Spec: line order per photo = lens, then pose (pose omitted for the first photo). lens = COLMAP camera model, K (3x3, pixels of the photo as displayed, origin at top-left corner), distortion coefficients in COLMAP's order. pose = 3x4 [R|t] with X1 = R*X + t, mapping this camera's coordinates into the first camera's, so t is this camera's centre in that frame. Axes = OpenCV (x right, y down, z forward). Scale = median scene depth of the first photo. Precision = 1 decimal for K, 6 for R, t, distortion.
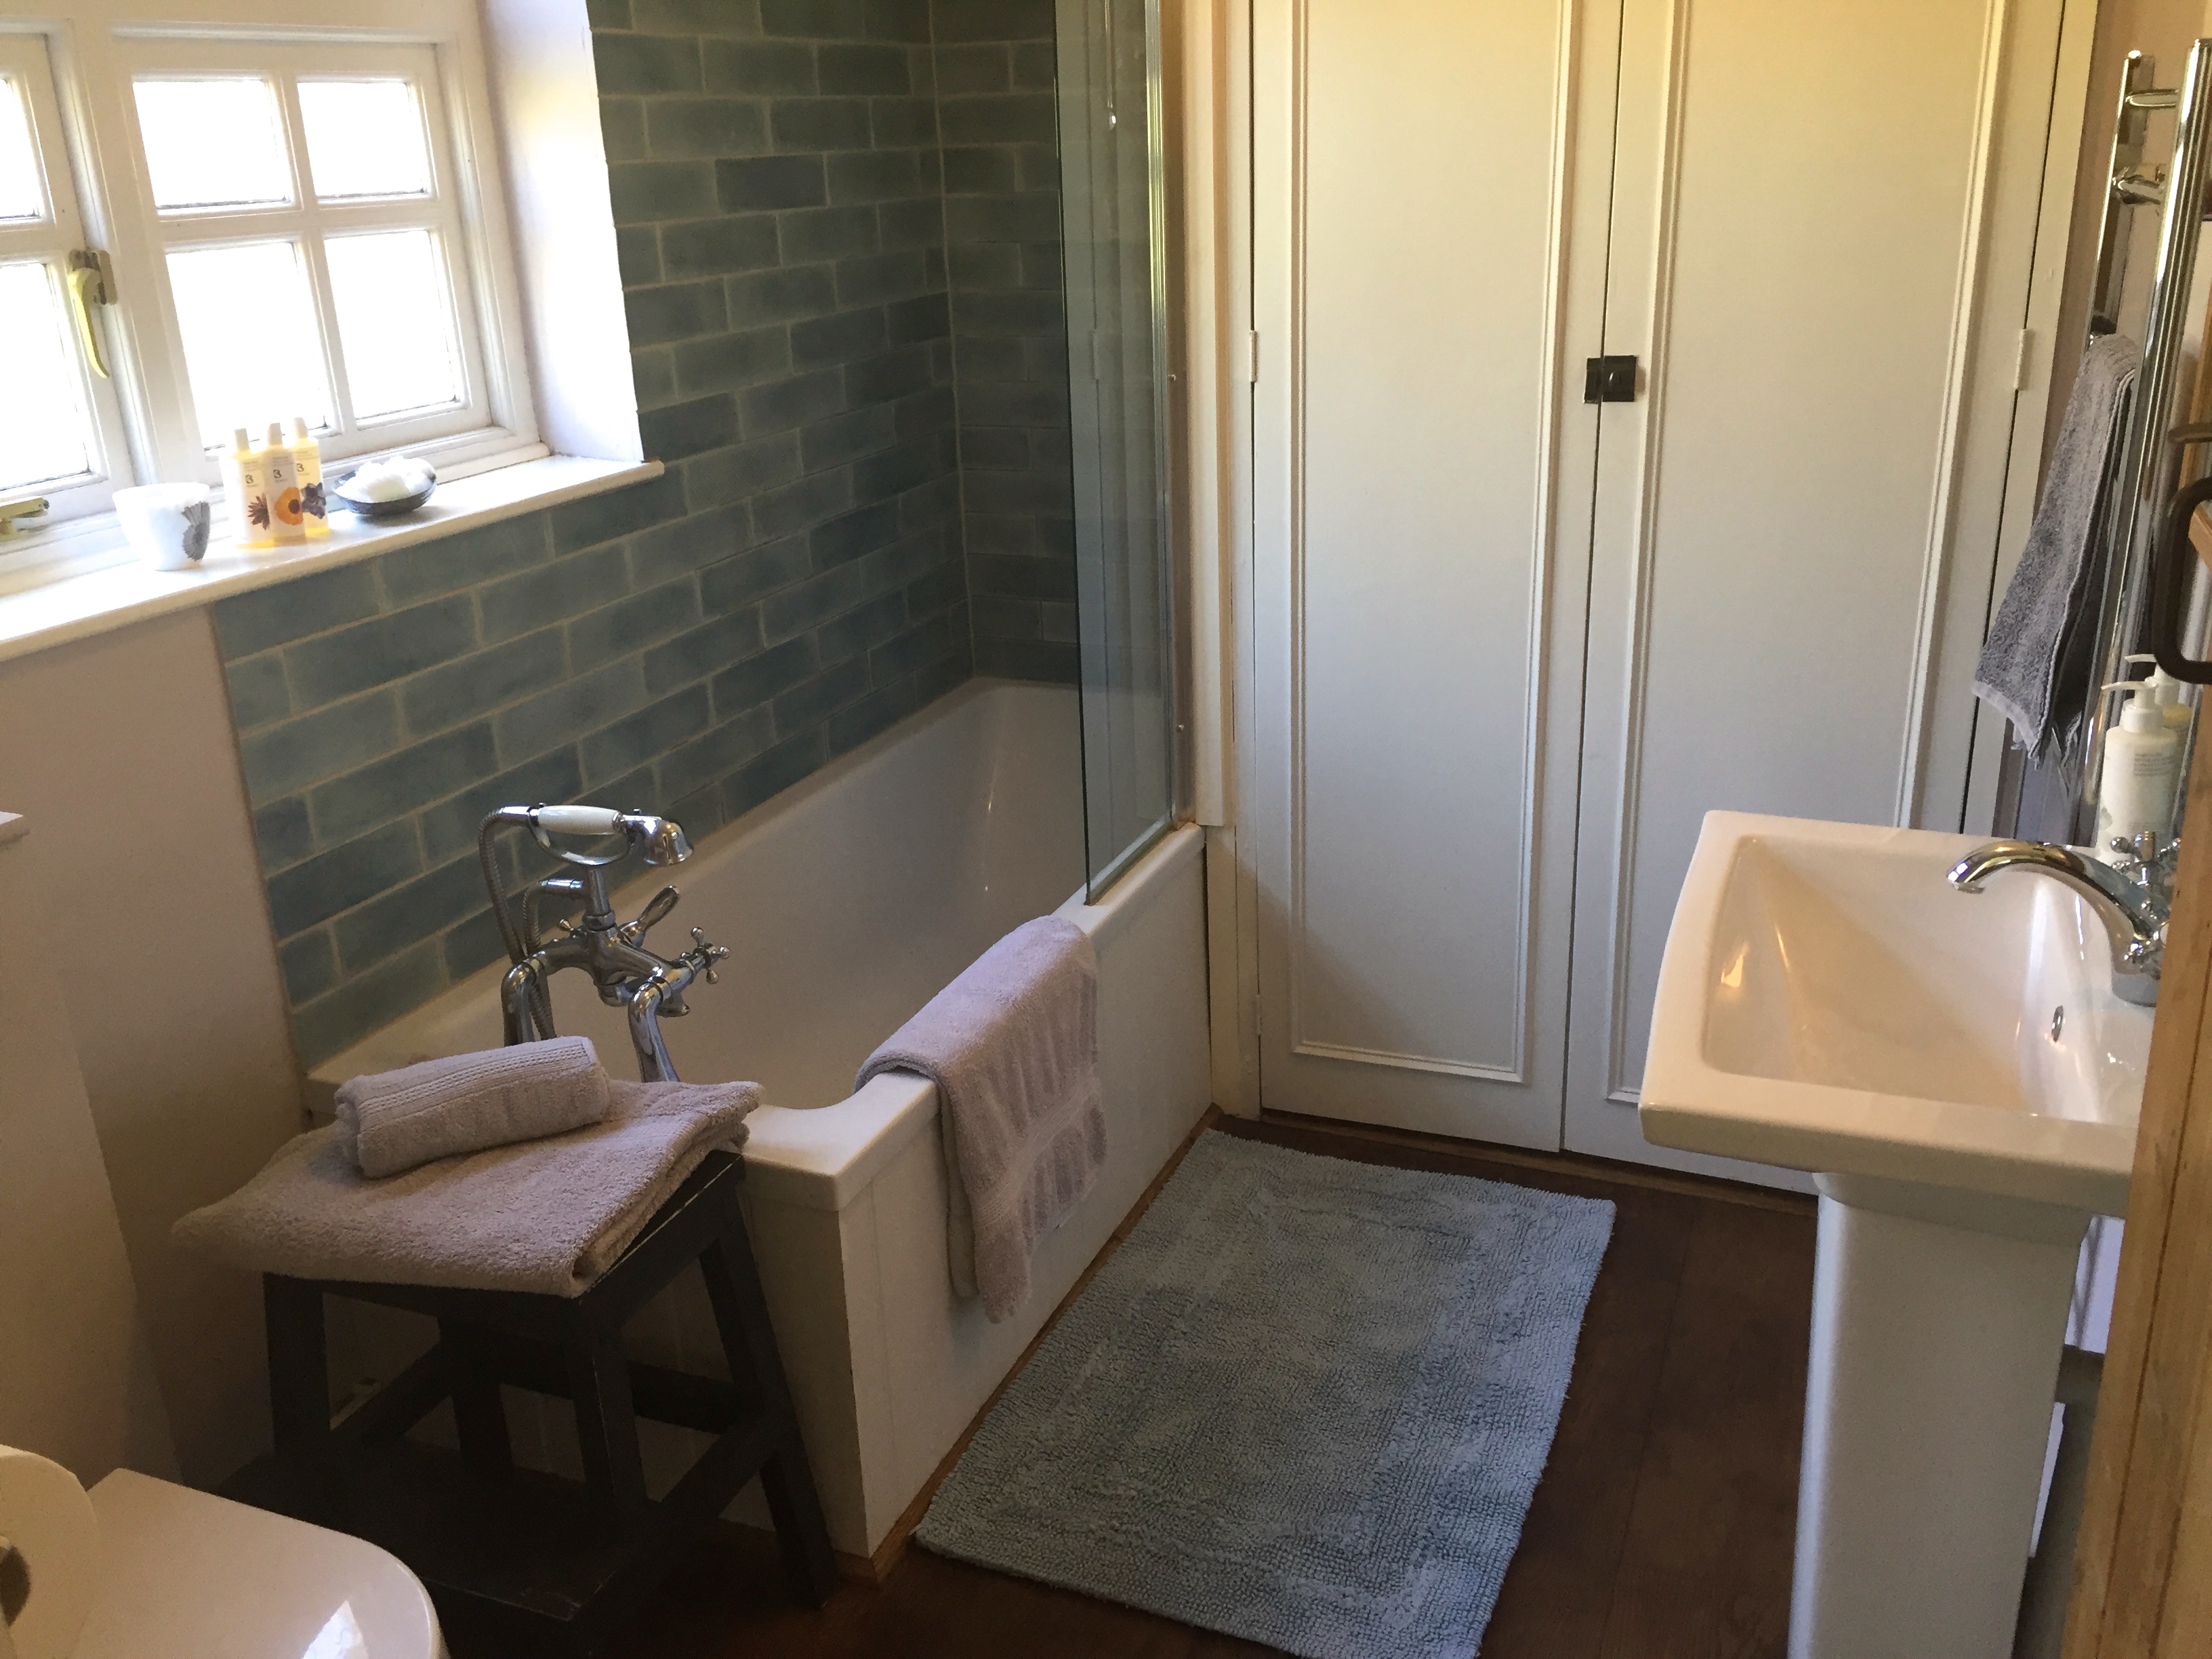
lens RADIAL K [[1898.8, 0, 1116.9], [0, 1898.8, 824.8], [0, 0, 1]] dist [0.084964, -0.117872]
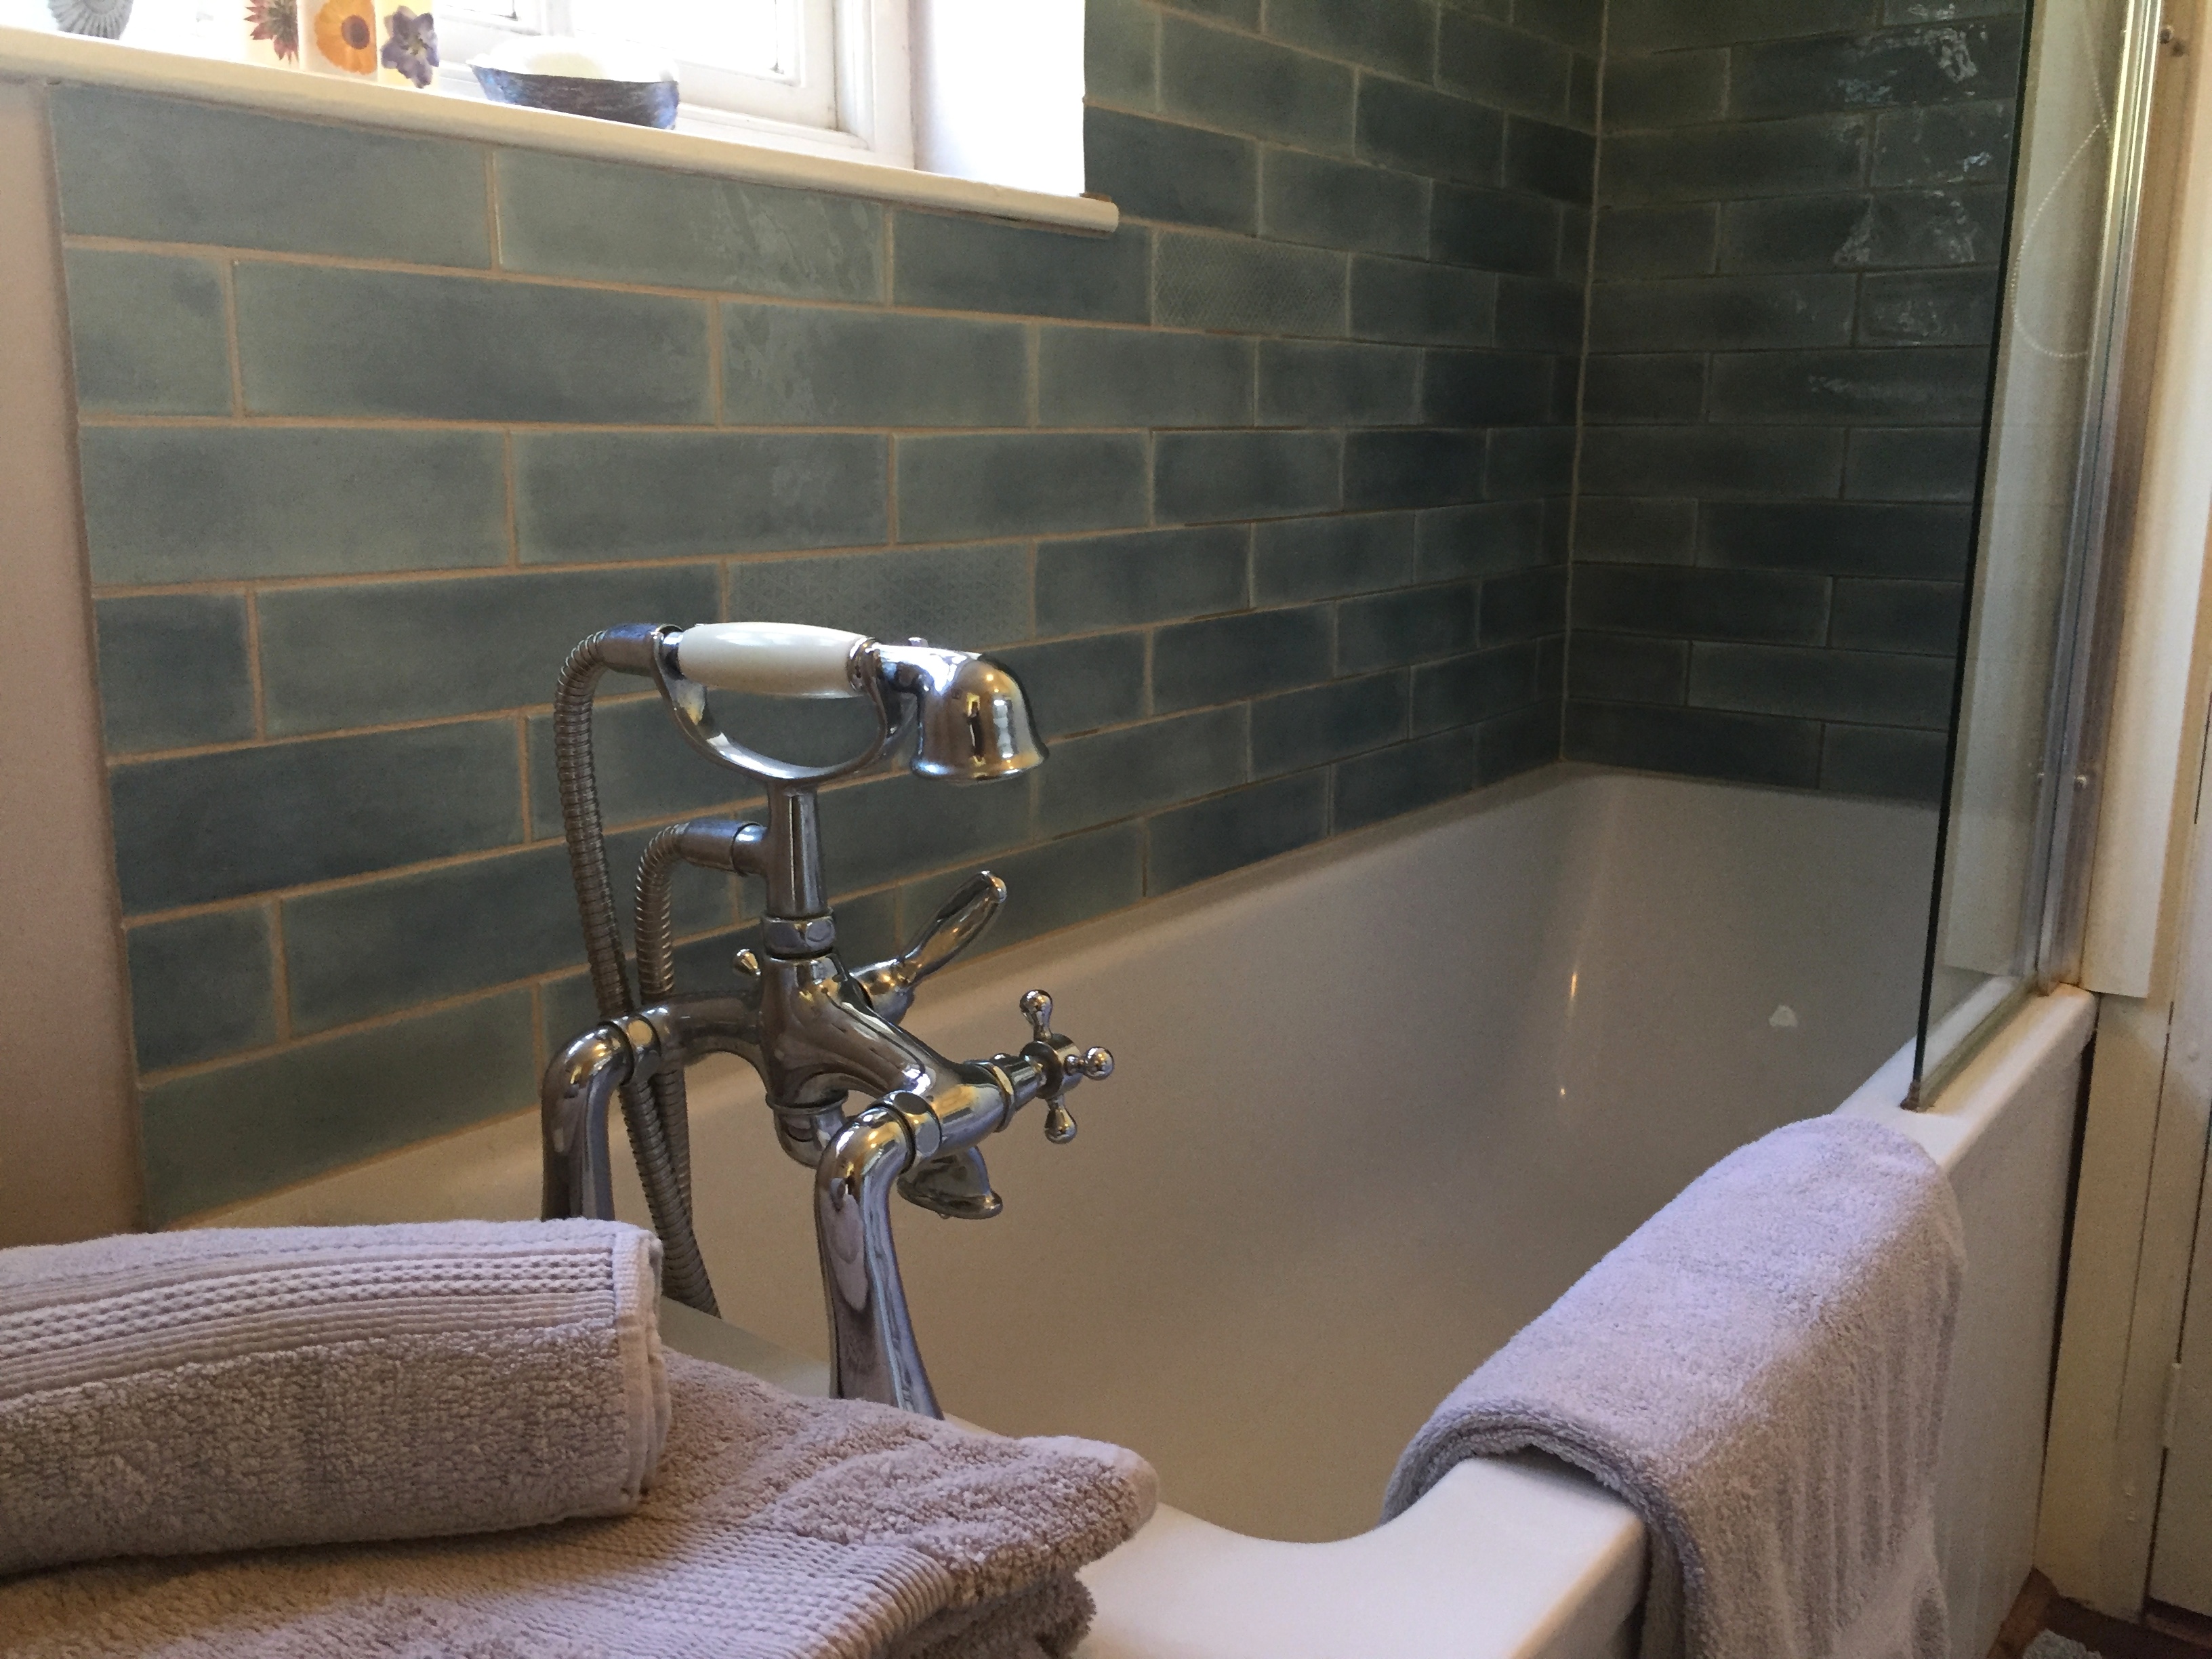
lens RADIAL K [[1898.8, 0, 1116.9], [0, 1898.8, 824.8], [0, 0, 1]] dist [0.084964, -0.117872]
pose [[0.968014, 0.091644, -0.233562, -0.110522], [-0.122581, 0.984986, -0.121559, 0.062006], [0.218915, 0.146301, 0.964714, 0.588890]]
